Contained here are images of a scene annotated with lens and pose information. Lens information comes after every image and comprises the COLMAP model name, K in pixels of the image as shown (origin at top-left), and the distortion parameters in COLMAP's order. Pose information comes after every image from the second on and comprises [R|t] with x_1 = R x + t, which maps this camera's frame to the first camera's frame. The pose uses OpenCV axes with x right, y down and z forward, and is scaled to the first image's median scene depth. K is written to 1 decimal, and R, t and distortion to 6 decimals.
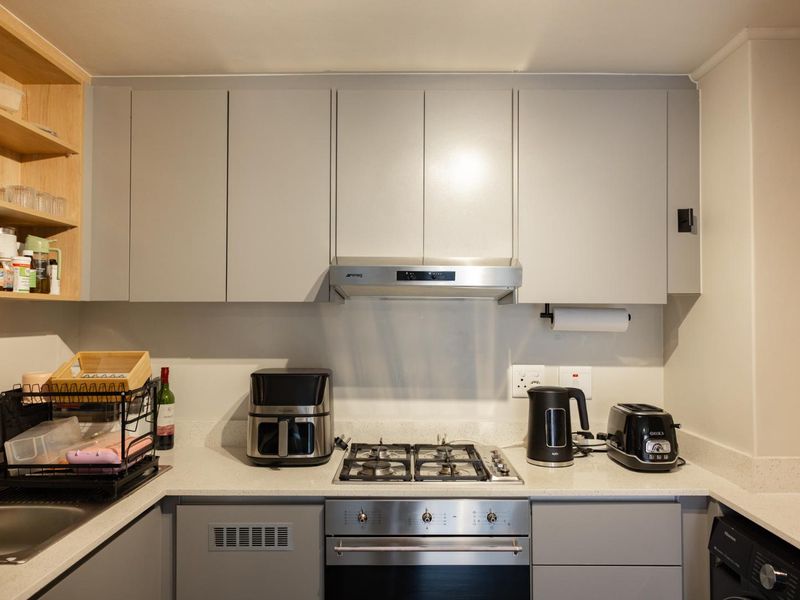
lens RADIAL K [[658.4, 0, 400.0], [0, 658.4, 300.0], [0, 0, 1]] dist [-0.003296, 0.000372]
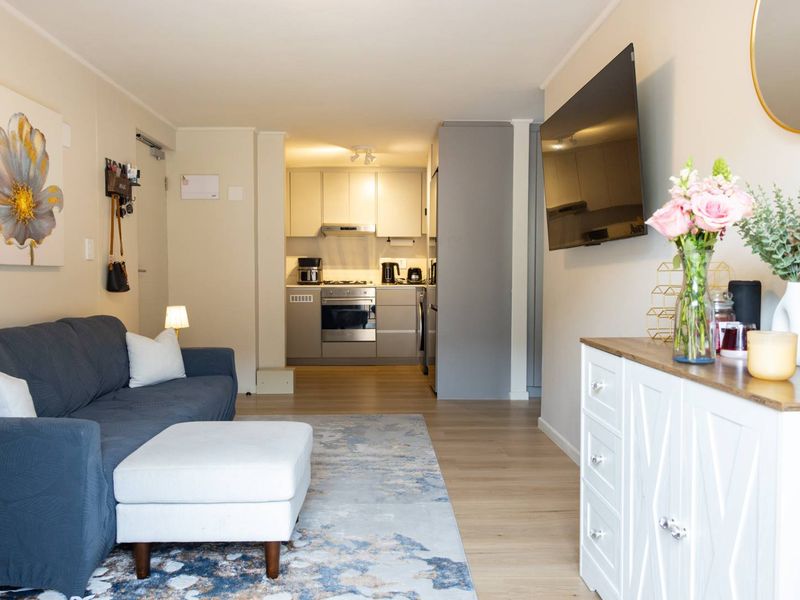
lens RADIAL K [[658.4, 0, 400.0], [0, 658.4, 300.0], [0, 0, 1]] dist [-0.003296, 0.000372]
pose [[0.999631, -0.005111, 0.026660, 0.199704], [0.003358, 0.997856, 0.065357, 0.106783], [-0.026937, -0.065243, 0.997506, -2.346667]]
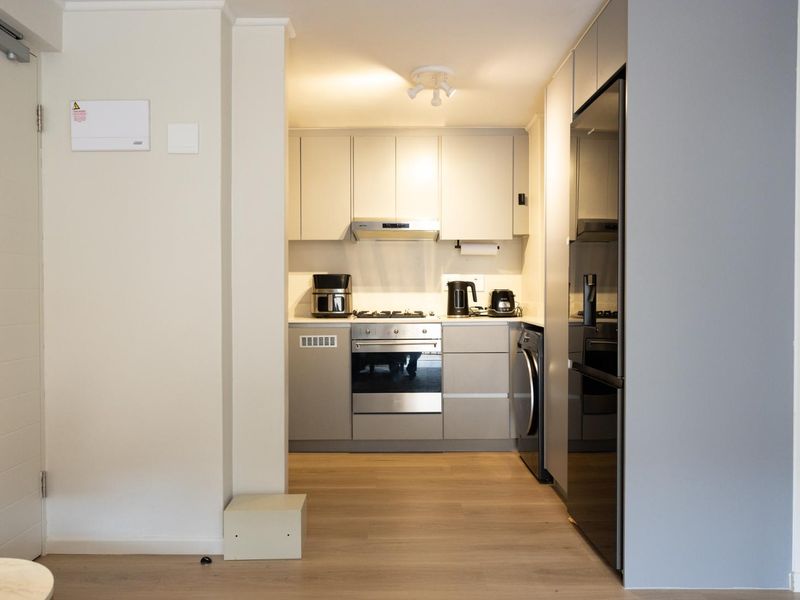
lens RADIAL K [[658.4, 0, 400.0], [0, 658.4, 300.0], [0, 0, 1]] dist [-0.003296, 0.000372]
pose [[0.999980, -0.005825, 0.002410, 0.041836], [0.005739, 0.999395, 0.034309, 0.121341], [-0.002609, -0.034295, 0.999408, -1.065875]]
